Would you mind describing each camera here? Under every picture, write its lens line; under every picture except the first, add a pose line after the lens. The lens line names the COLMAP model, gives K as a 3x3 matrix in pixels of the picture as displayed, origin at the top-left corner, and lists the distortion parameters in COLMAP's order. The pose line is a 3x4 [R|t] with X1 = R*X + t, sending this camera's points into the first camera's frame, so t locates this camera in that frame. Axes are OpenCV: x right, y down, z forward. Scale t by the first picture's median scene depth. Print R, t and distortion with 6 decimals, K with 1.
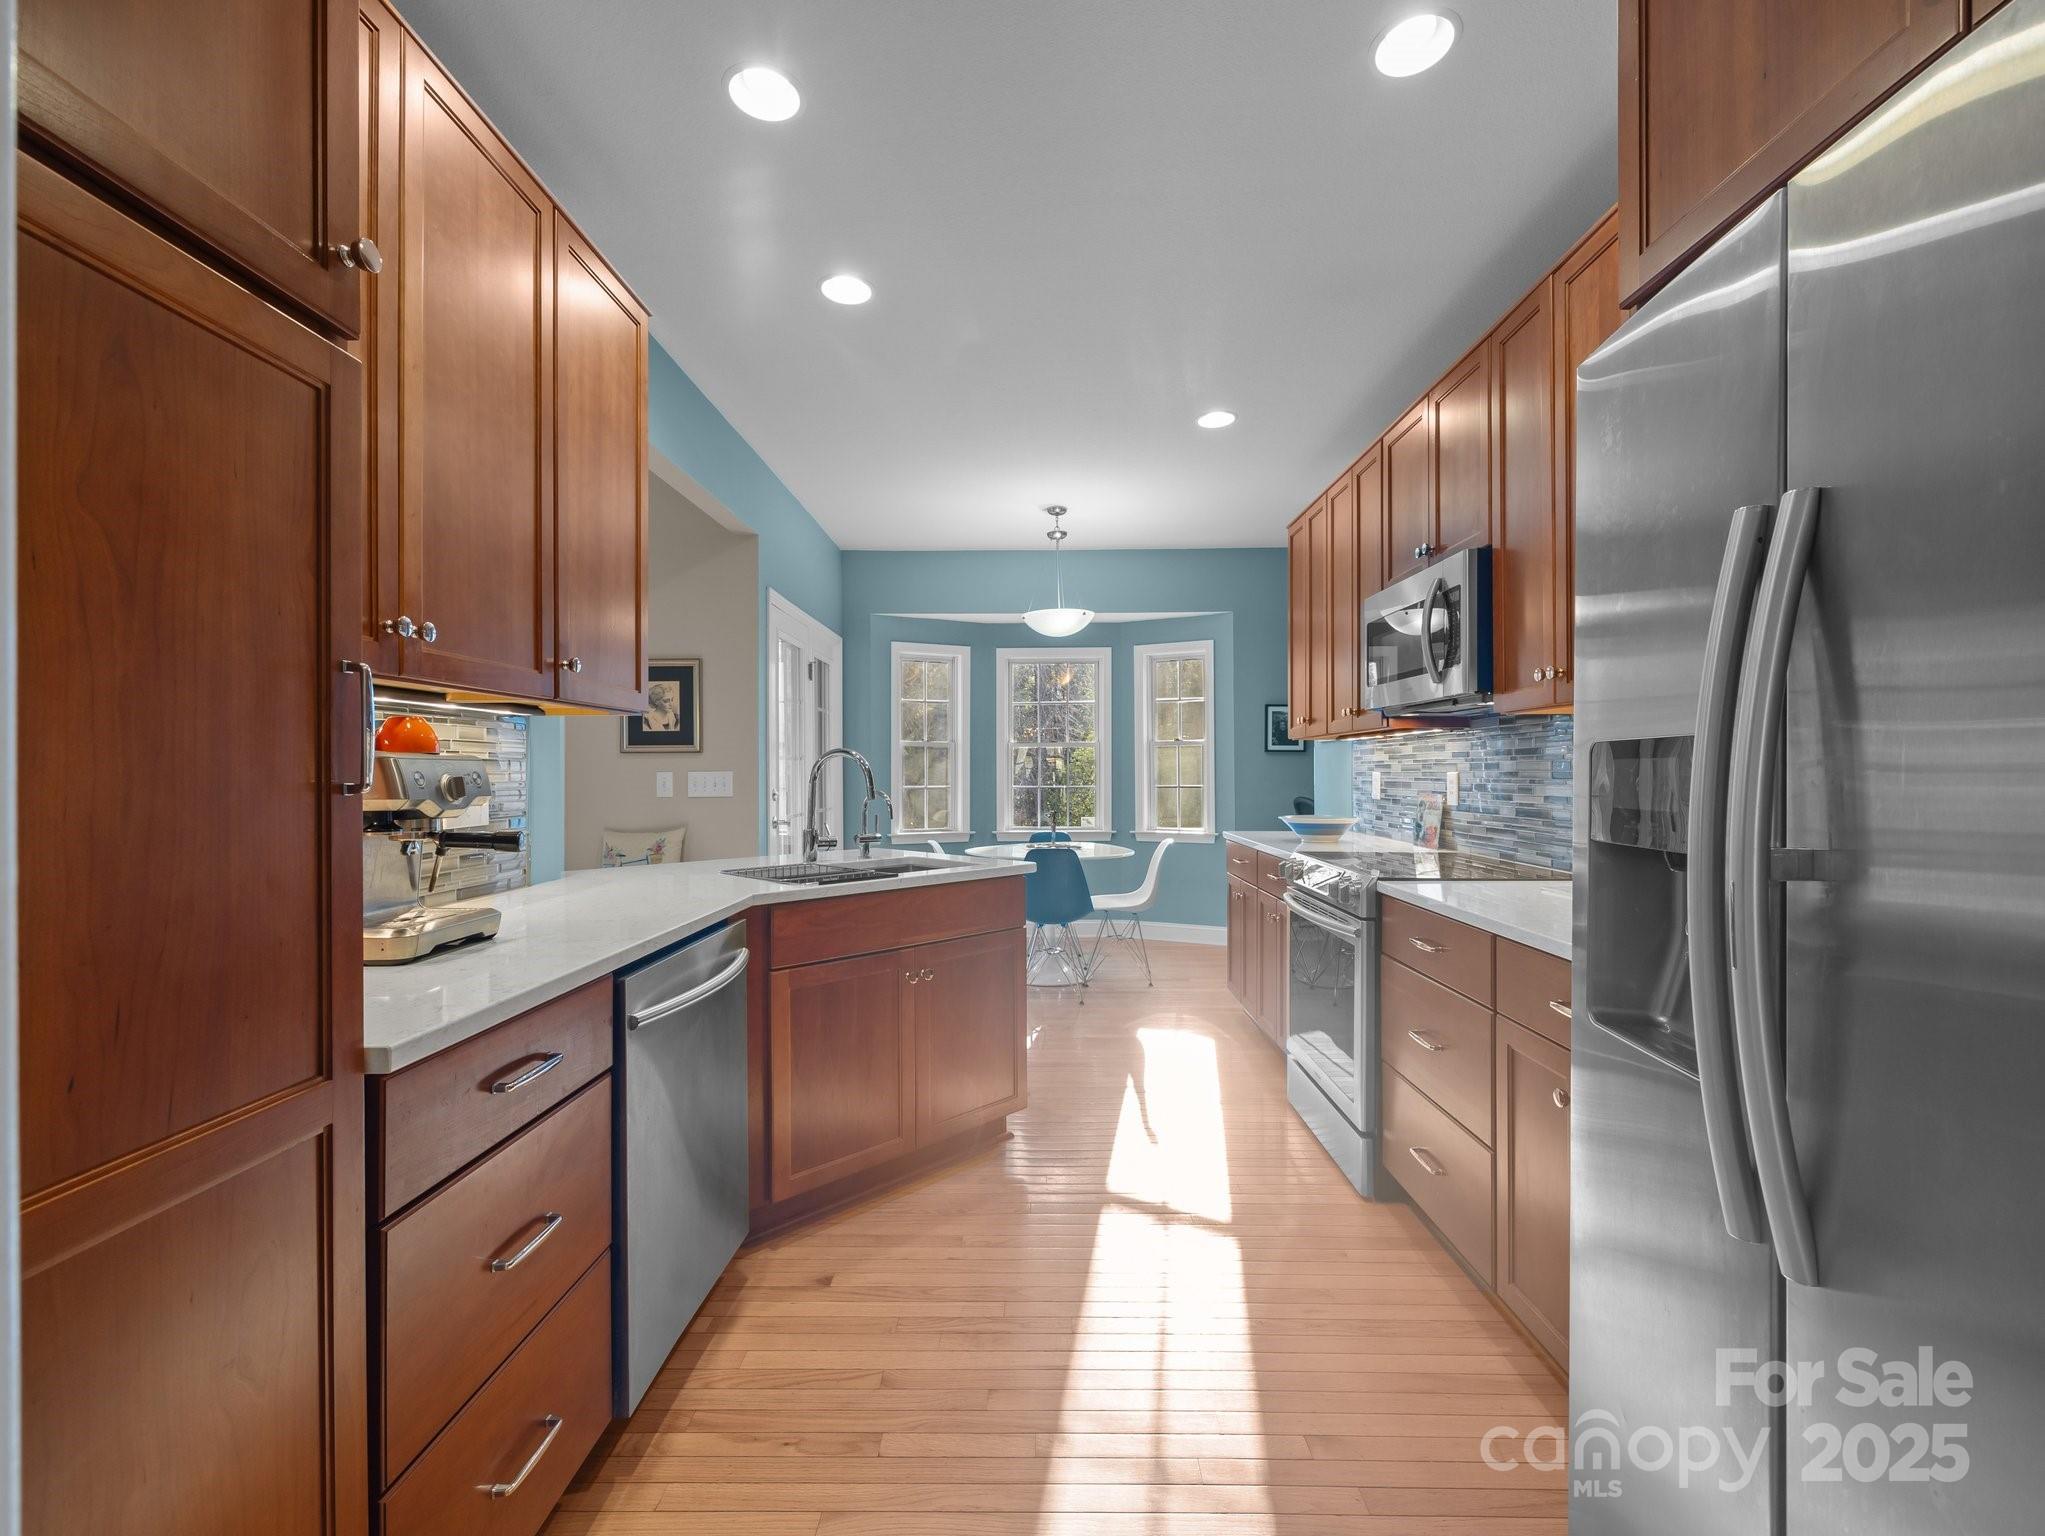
lens RADIAL K [[882.8, 0, 1016.3], [0, 882.8, 760.7], [0, 0, 1]] dist [-0.001543, 0.001416]
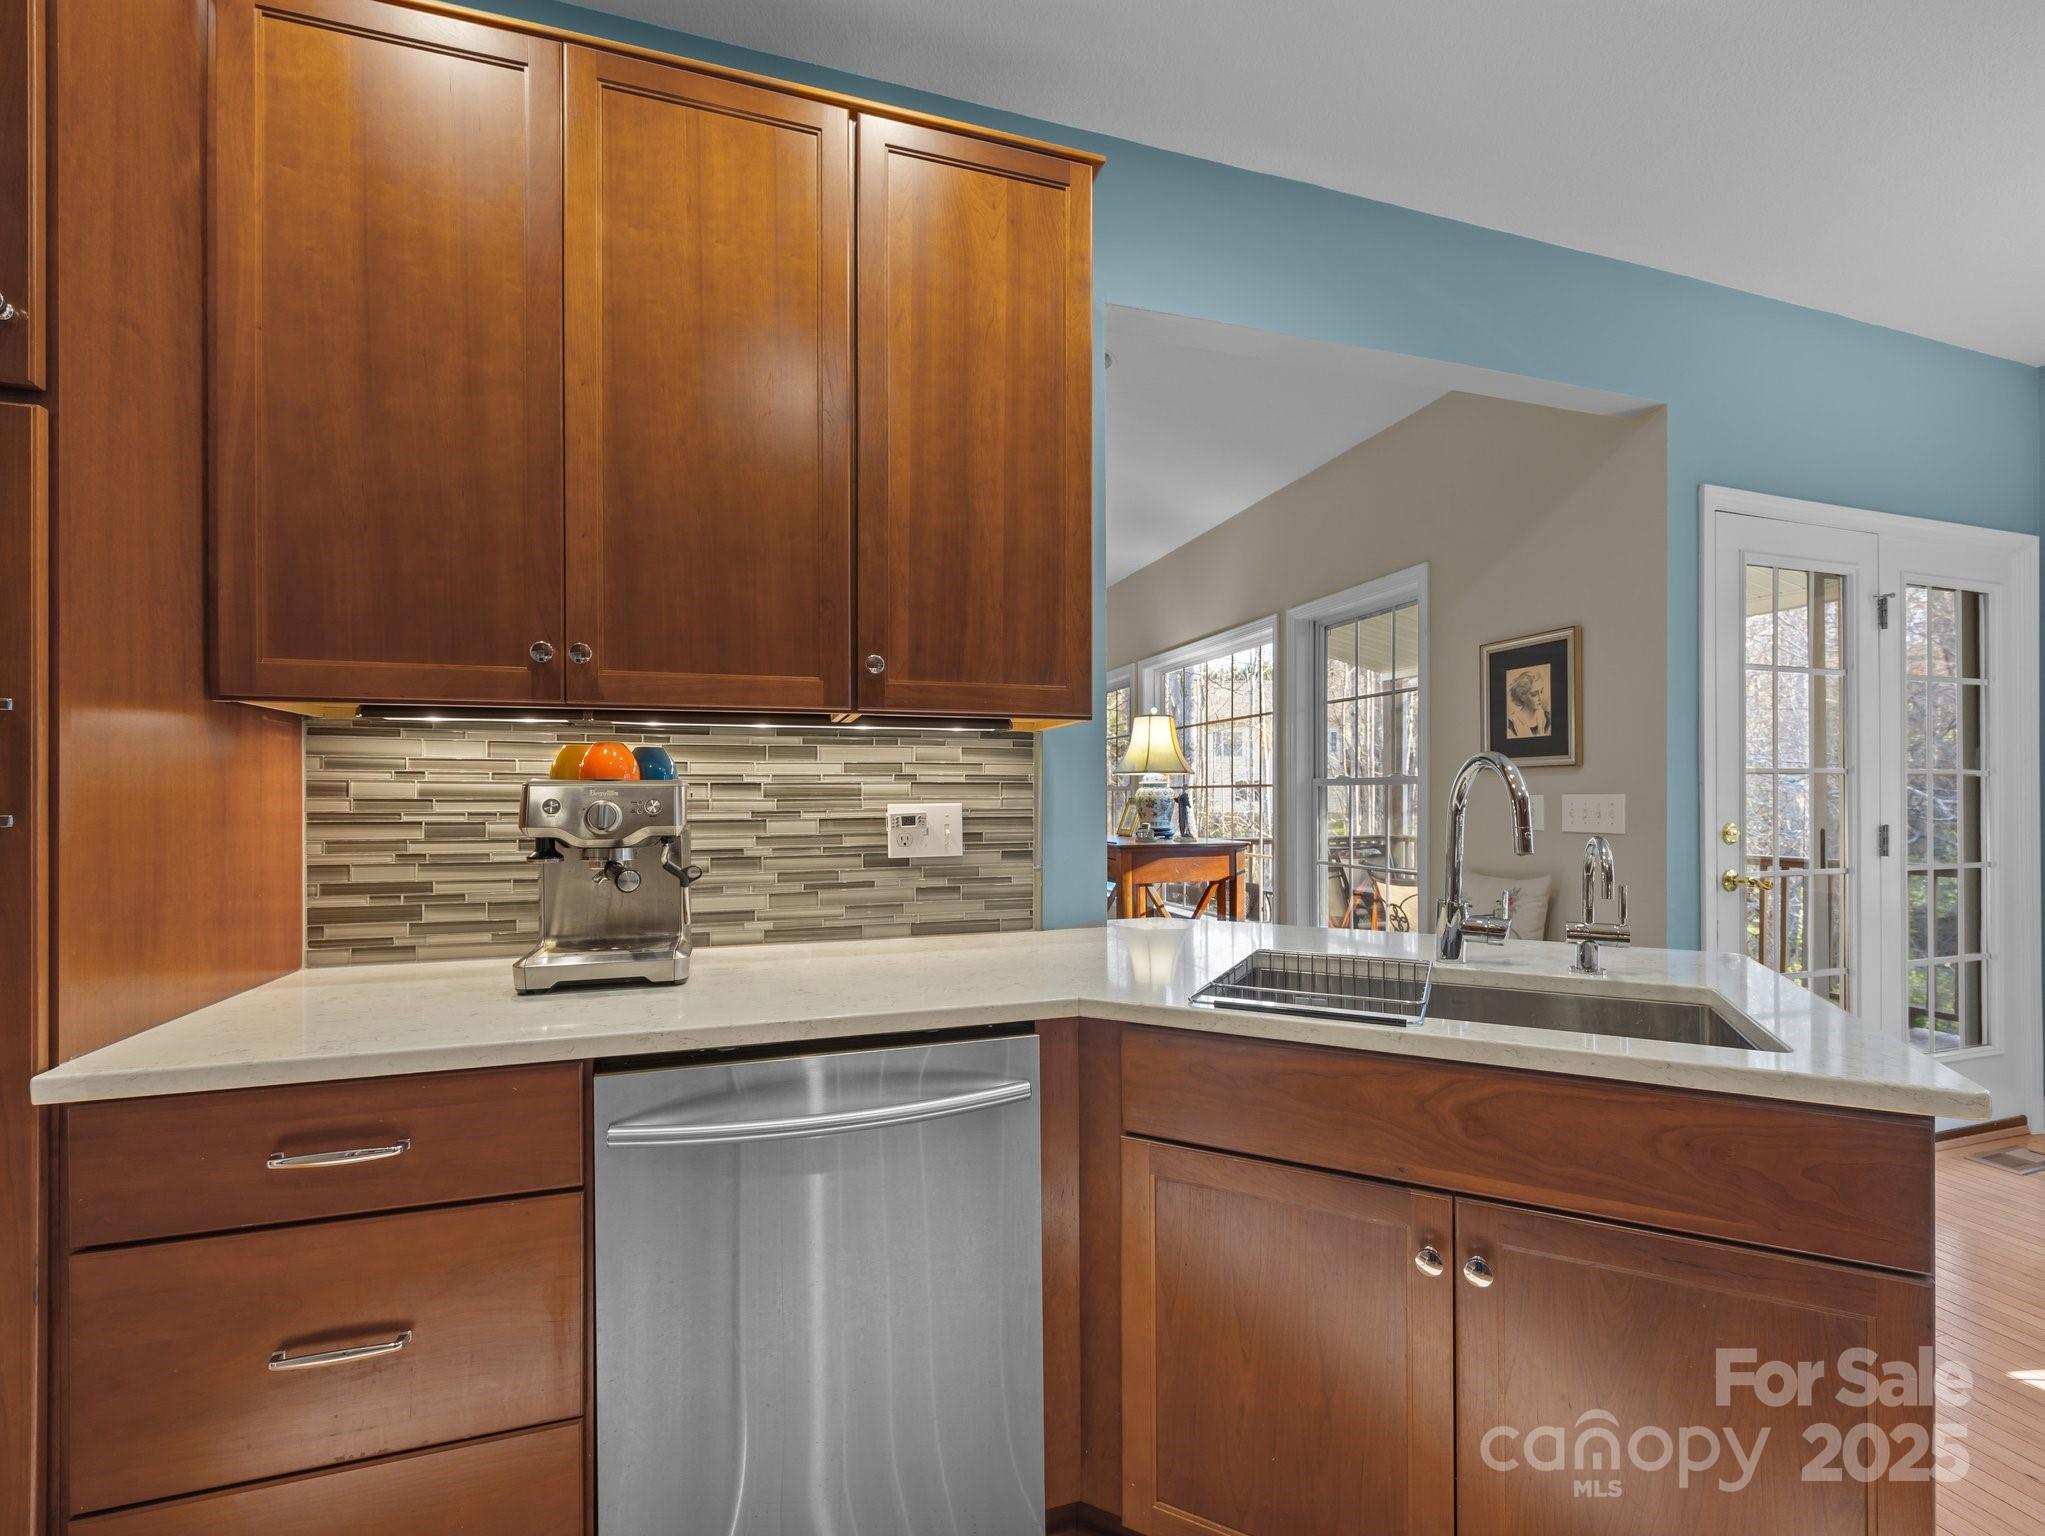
lens RADIAL K [[882.8, 0, 1028.1], [0, 882.8, 794.9], [0, 0, 1]] dist [-0.001543, 0.001416]
pose [[0.335817, -0.001504, -0.941926, 0.147794], [0.014232, 0.999893, 0.003478, 0.004996], [0.941820, -0.014574, 0.335803, 0.423740]]
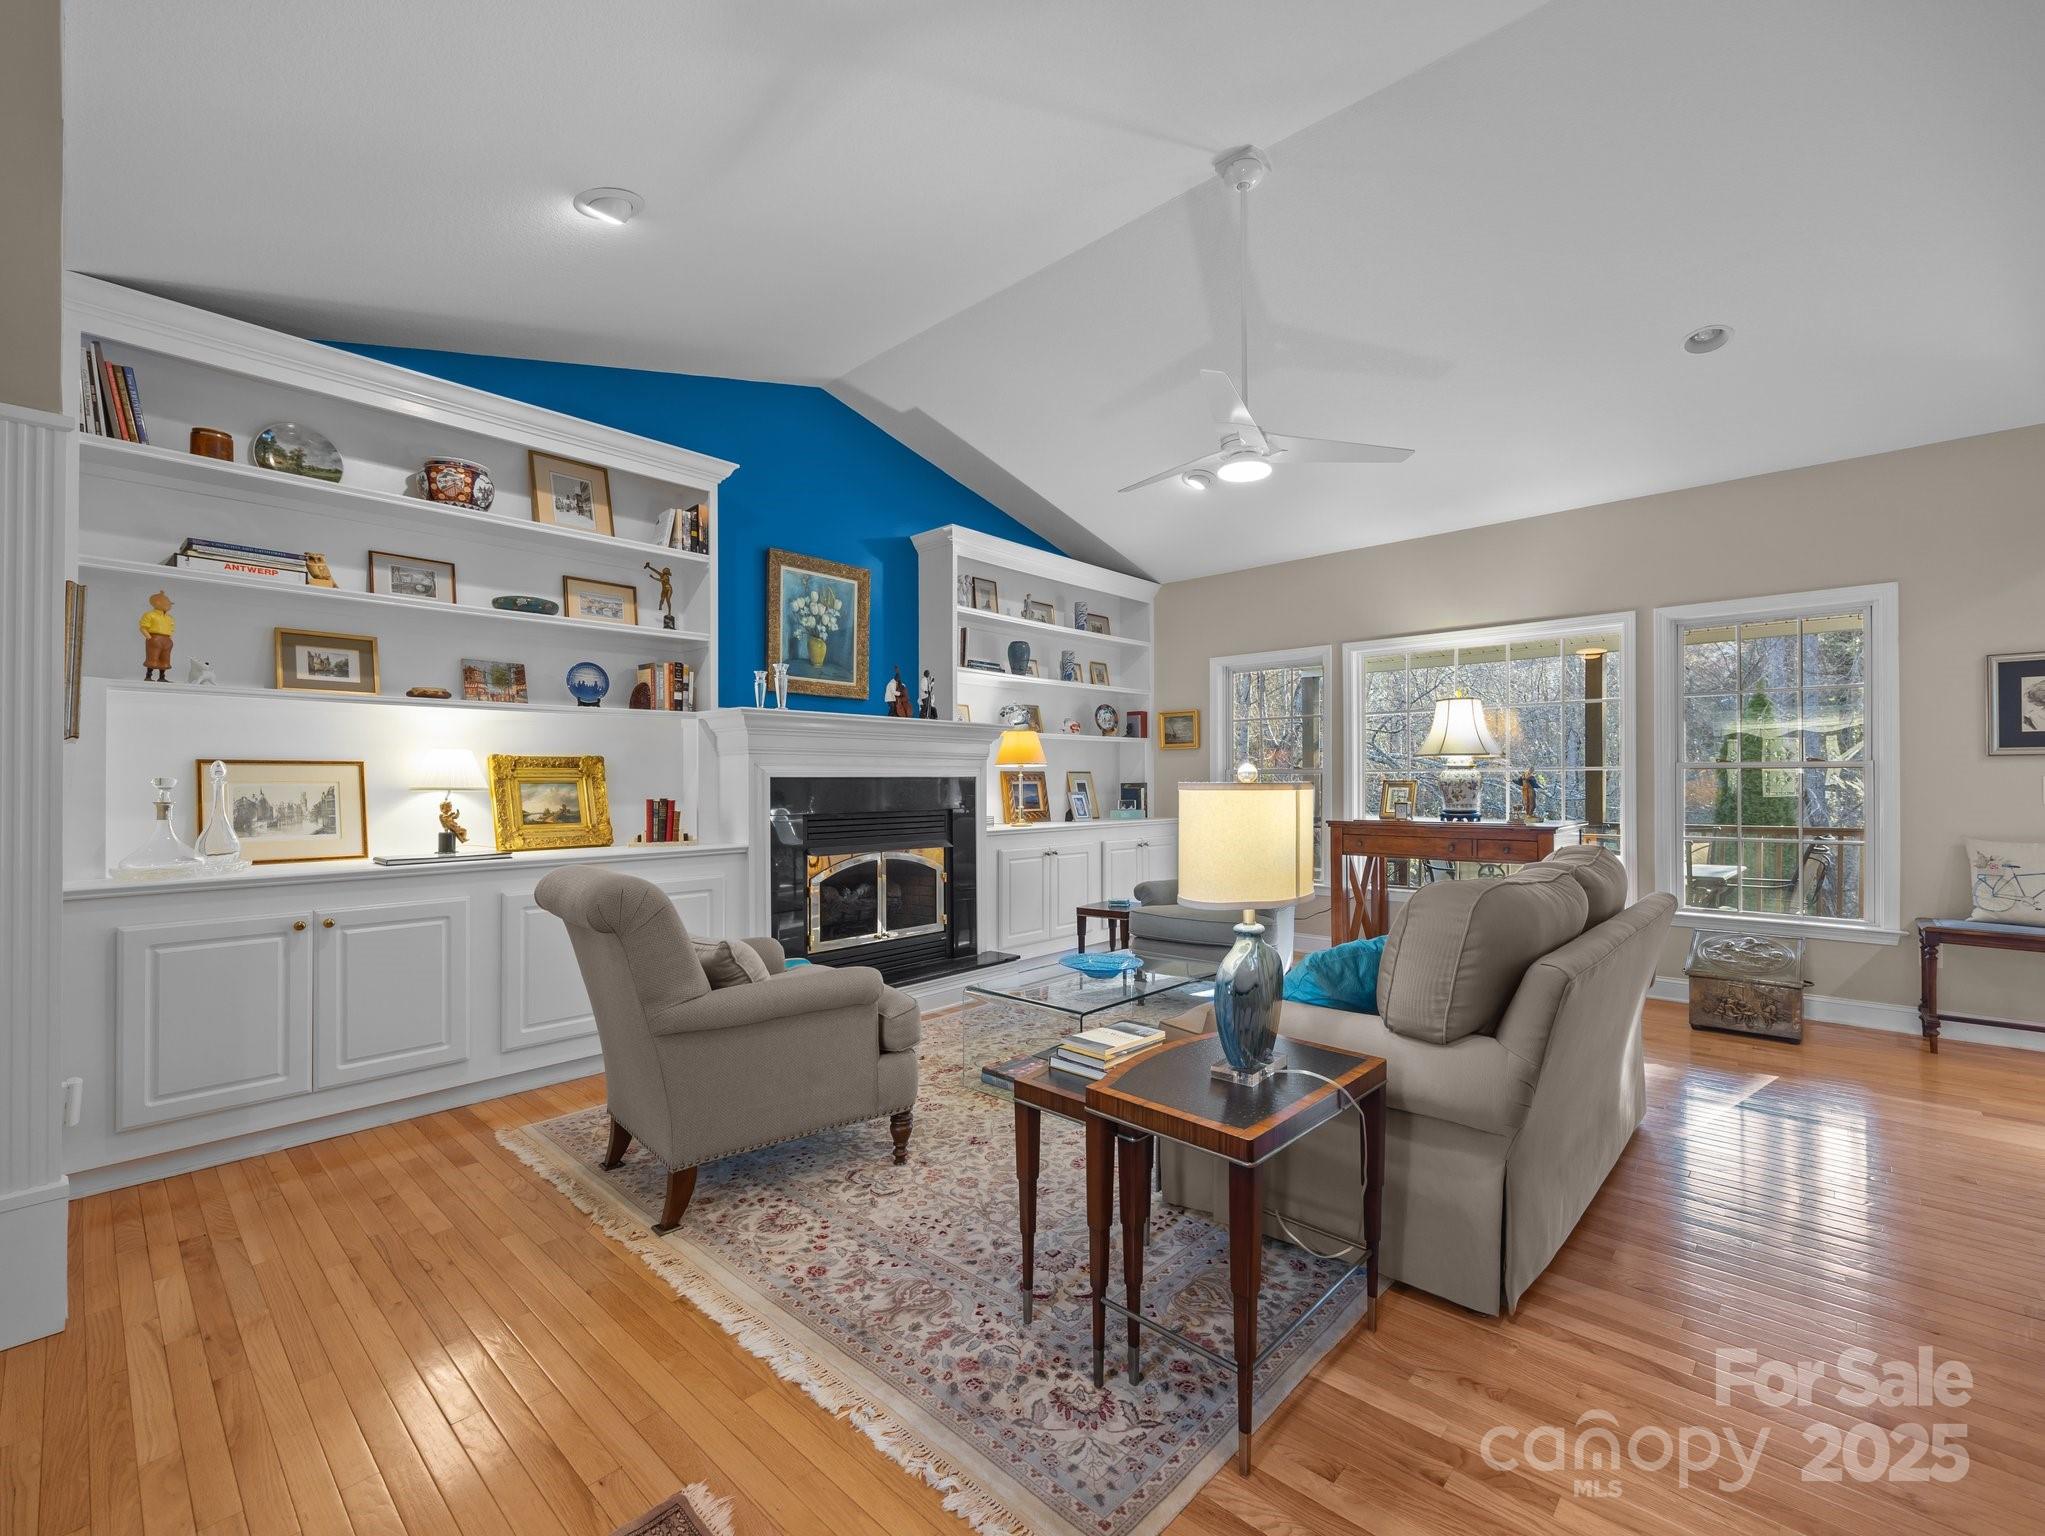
lens RADIAL K [[882.8, 0, 1025.5], [0, 882.8, 759.1], [0, 0, 1]] dist [-0.001543, 0.001416]
pose [[0.745765, -0.015574, -0.666027, -0.650613], [0.006303, 0.999847, -0.016323, 0.002869], [0.666179, 0.007975, 0.745749, -0.402259]]
